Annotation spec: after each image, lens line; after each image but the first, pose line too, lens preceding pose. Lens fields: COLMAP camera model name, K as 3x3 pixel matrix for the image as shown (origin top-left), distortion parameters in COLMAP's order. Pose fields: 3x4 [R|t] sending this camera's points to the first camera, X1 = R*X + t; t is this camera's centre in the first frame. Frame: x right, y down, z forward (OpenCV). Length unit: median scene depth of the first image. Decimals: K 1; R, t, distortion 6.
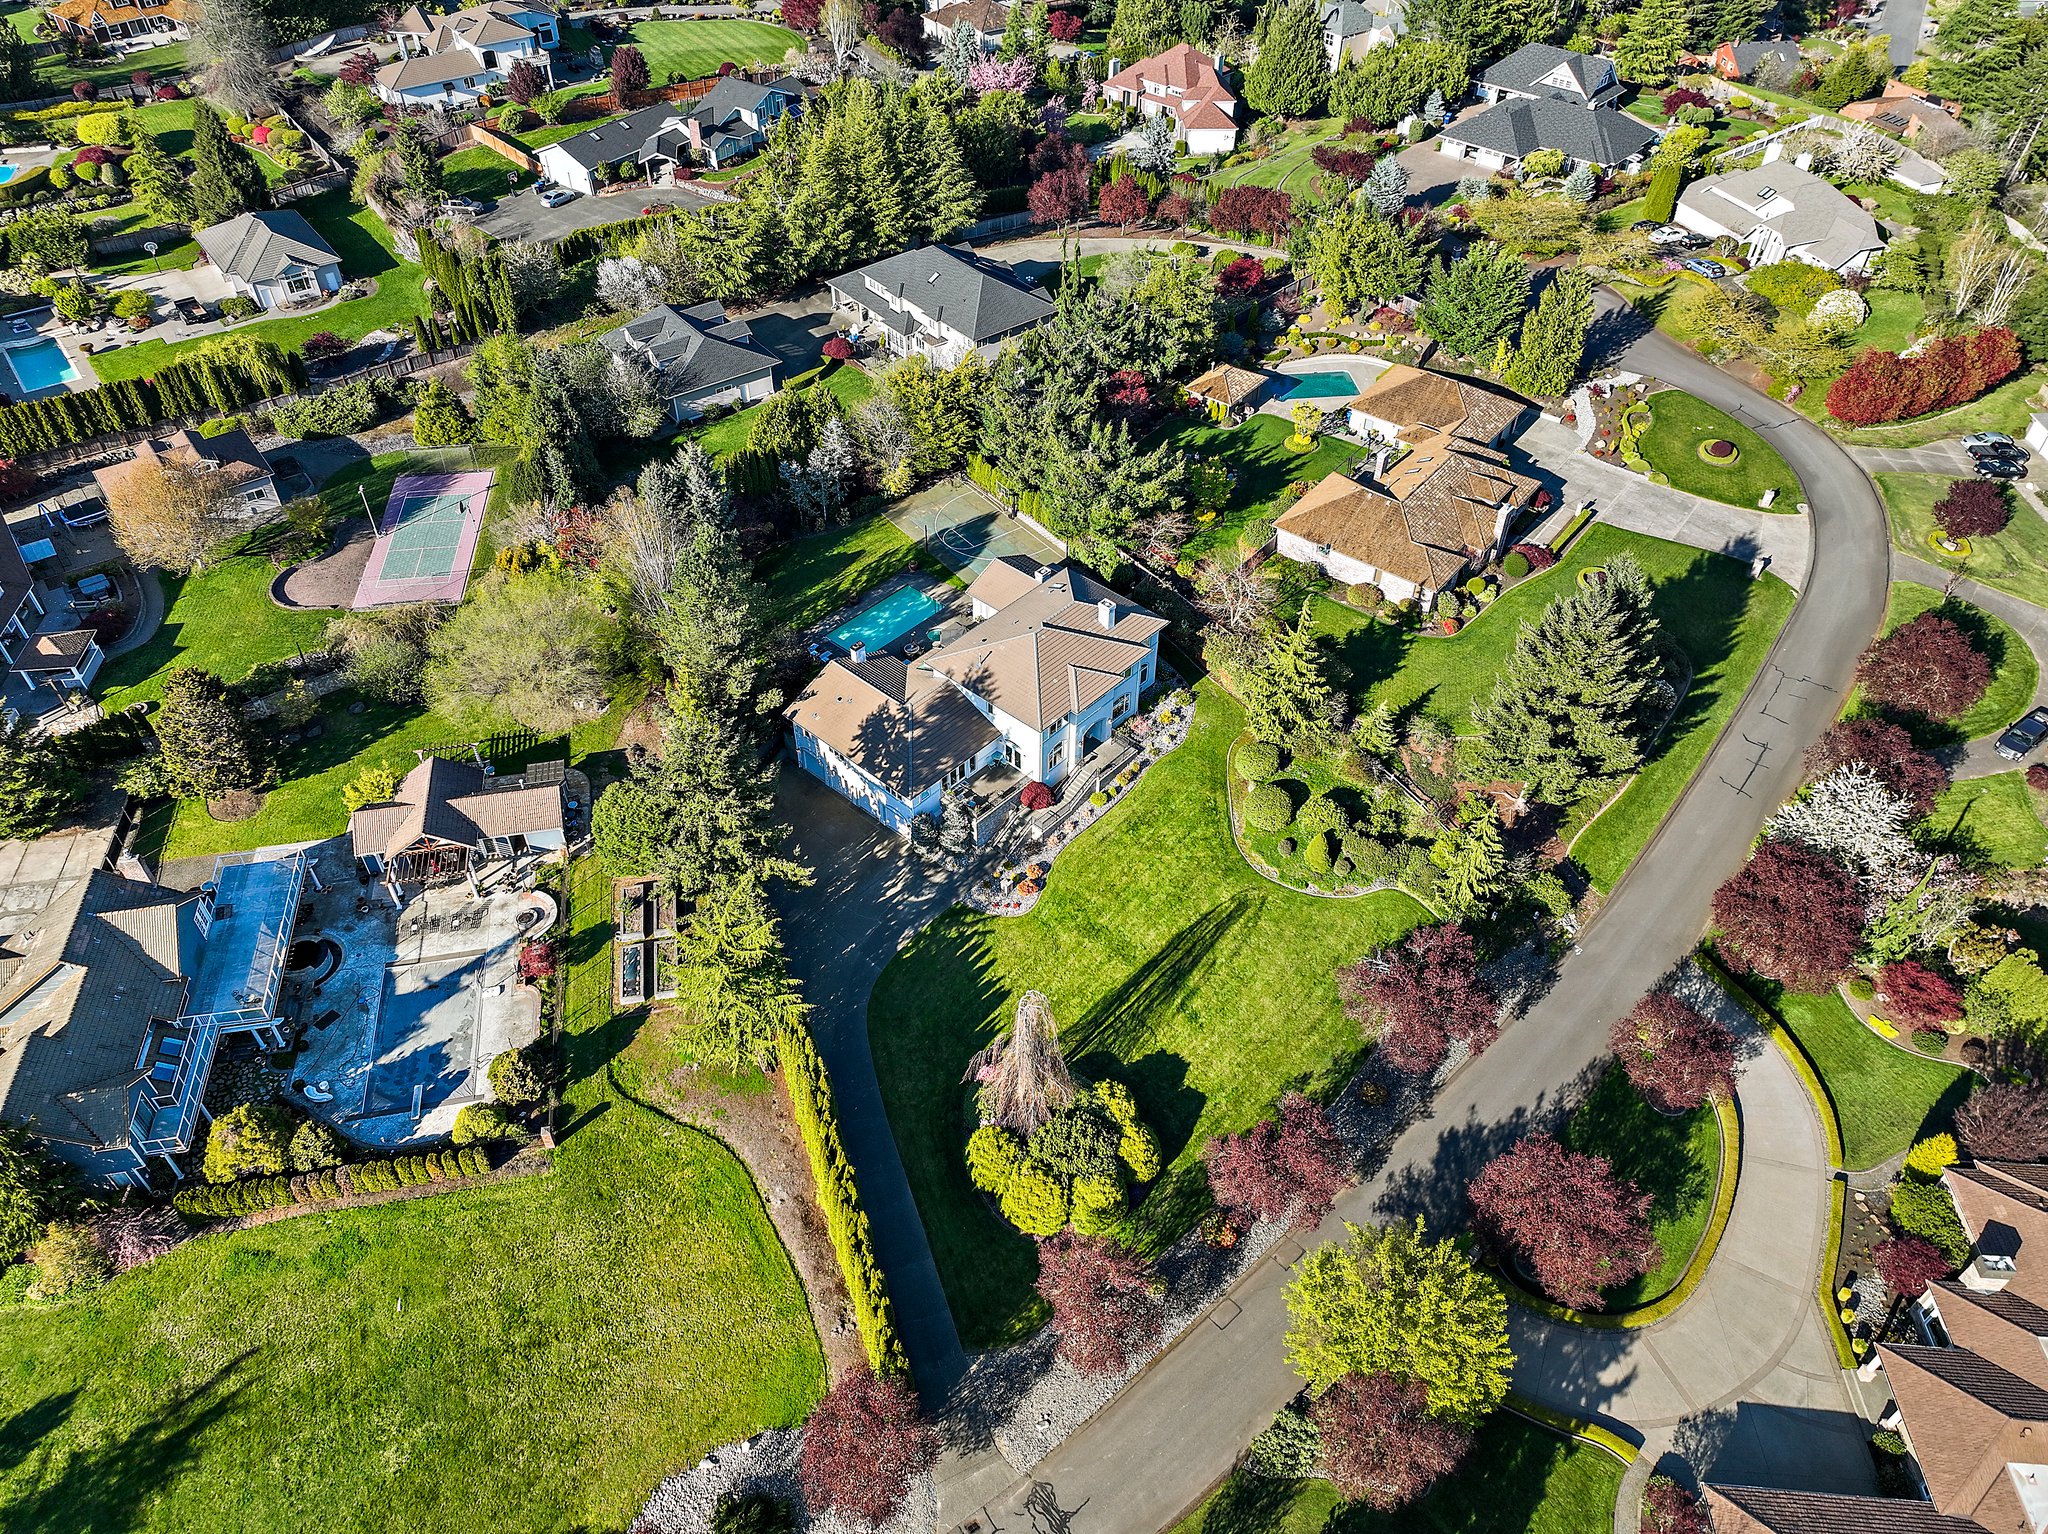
lens RADIAL K [[1446.5, 0, 1010.3], [0, 1446.5, 769.3], [0, 0, 1]] dist [0.000693, 0.011602]
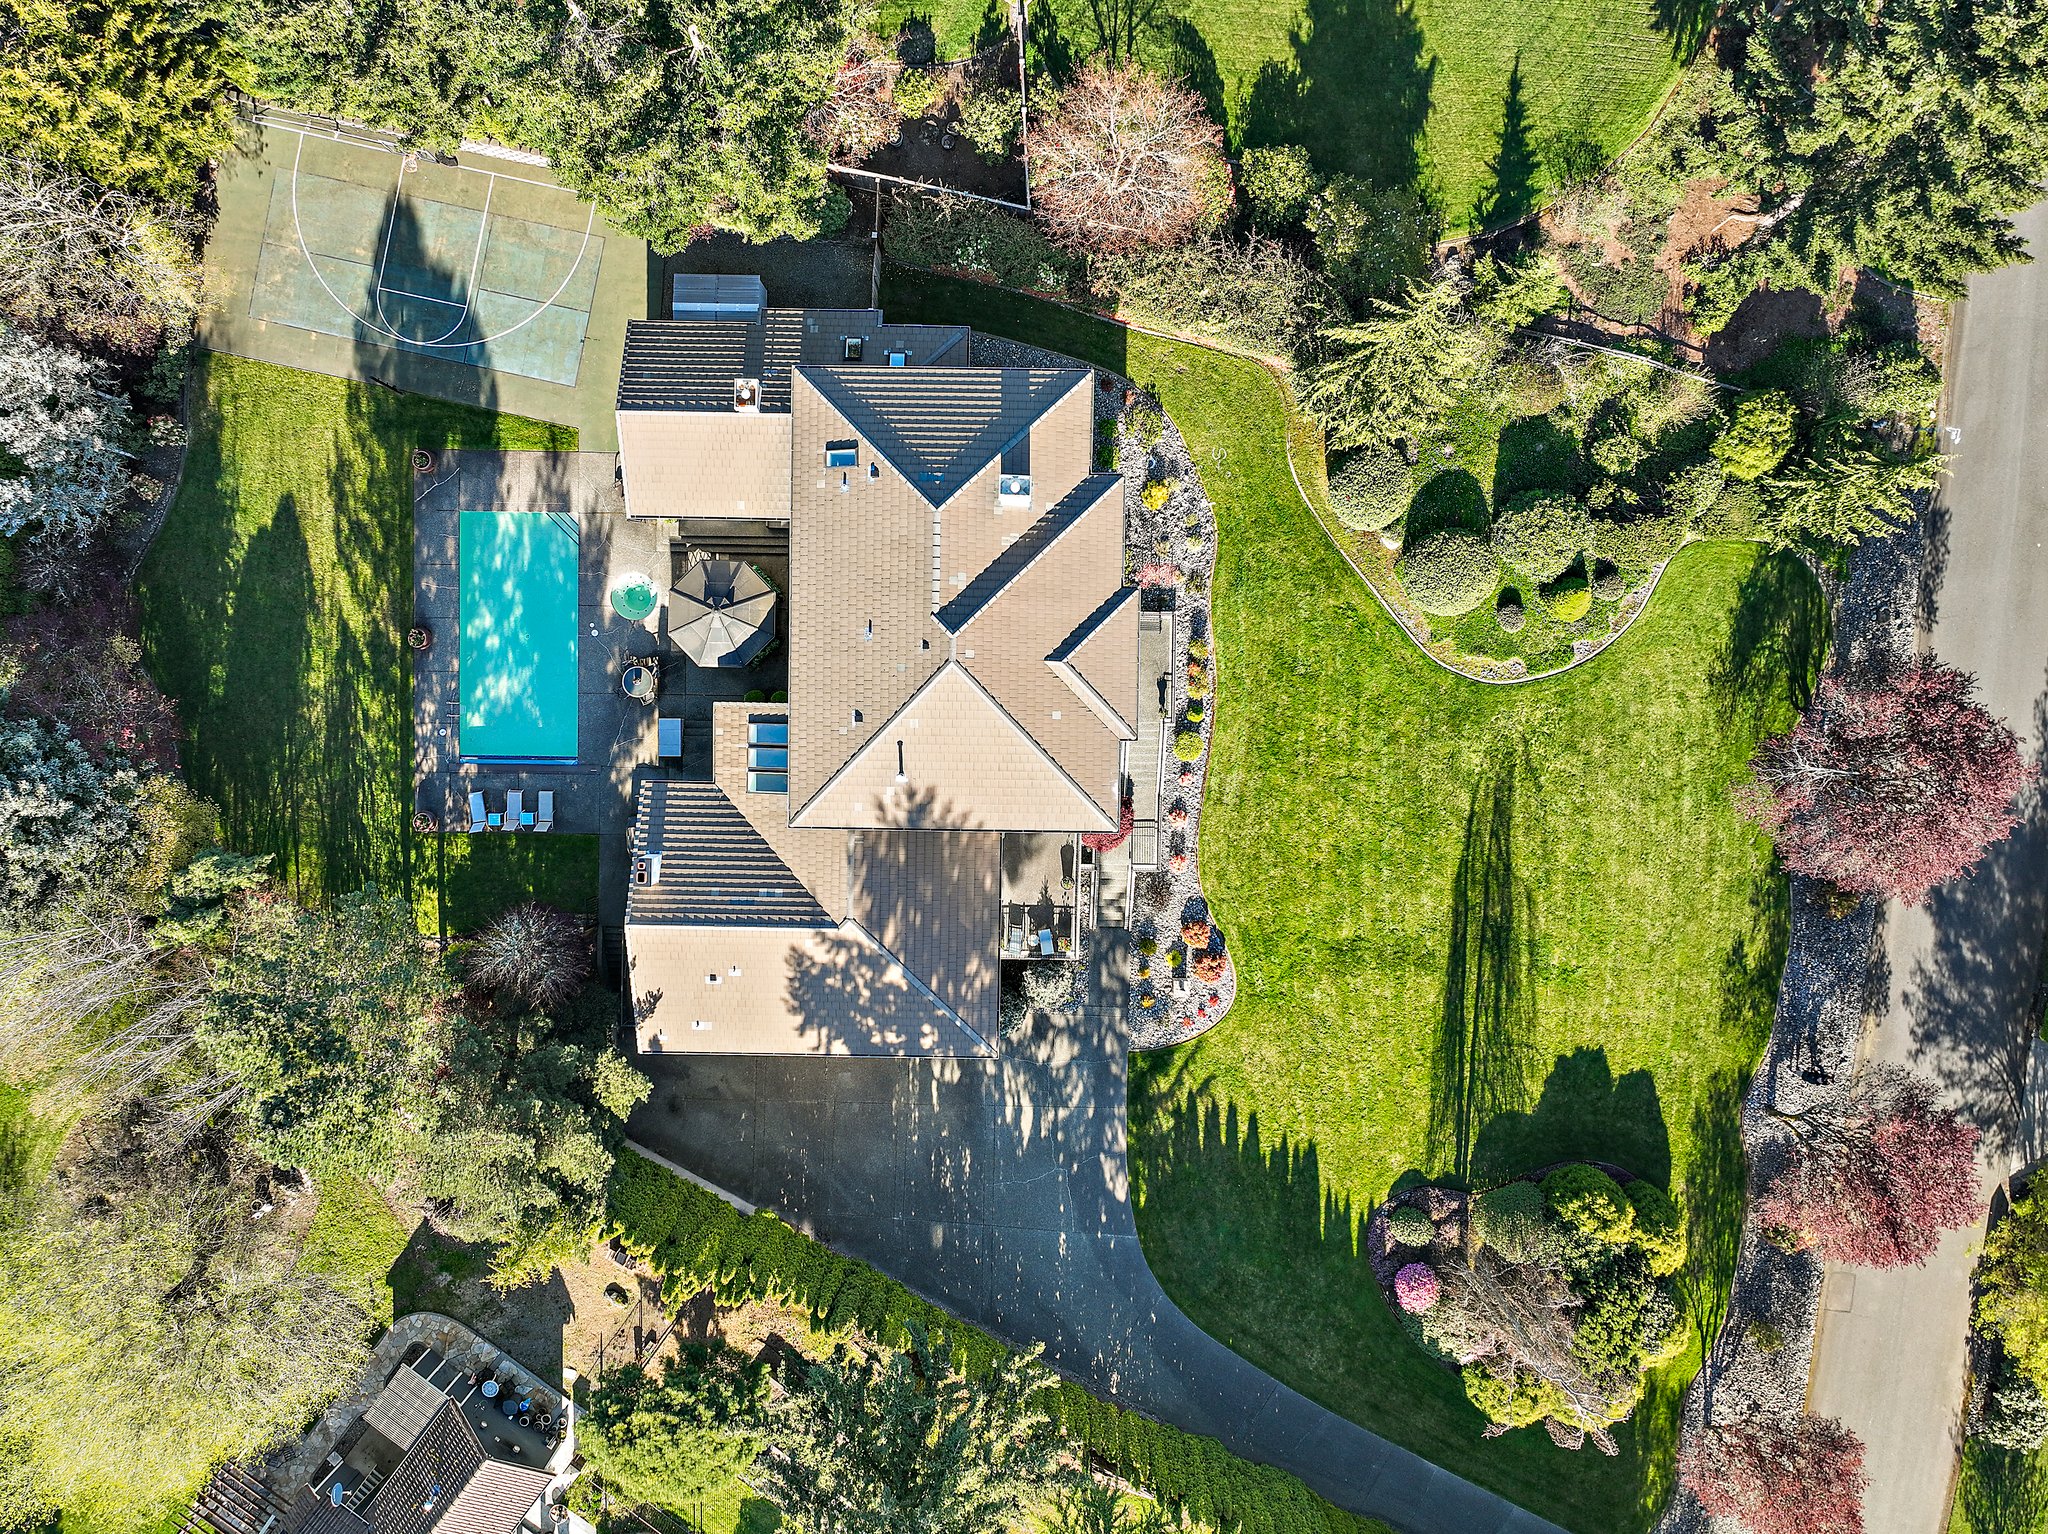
lens RADIAL K [[1446.5, 0, 1015.9], [0, 1446.5, 762.4], [0, 0, 1]] dist [0.000693, 0.011602]
pose [[0.743704, -0.668325, -0.015653, 0.018753], [0.455100, 0.489001, 0.744152, -0.392142], [-0.489681, -0.560553, 0.667827, 0.640157]]
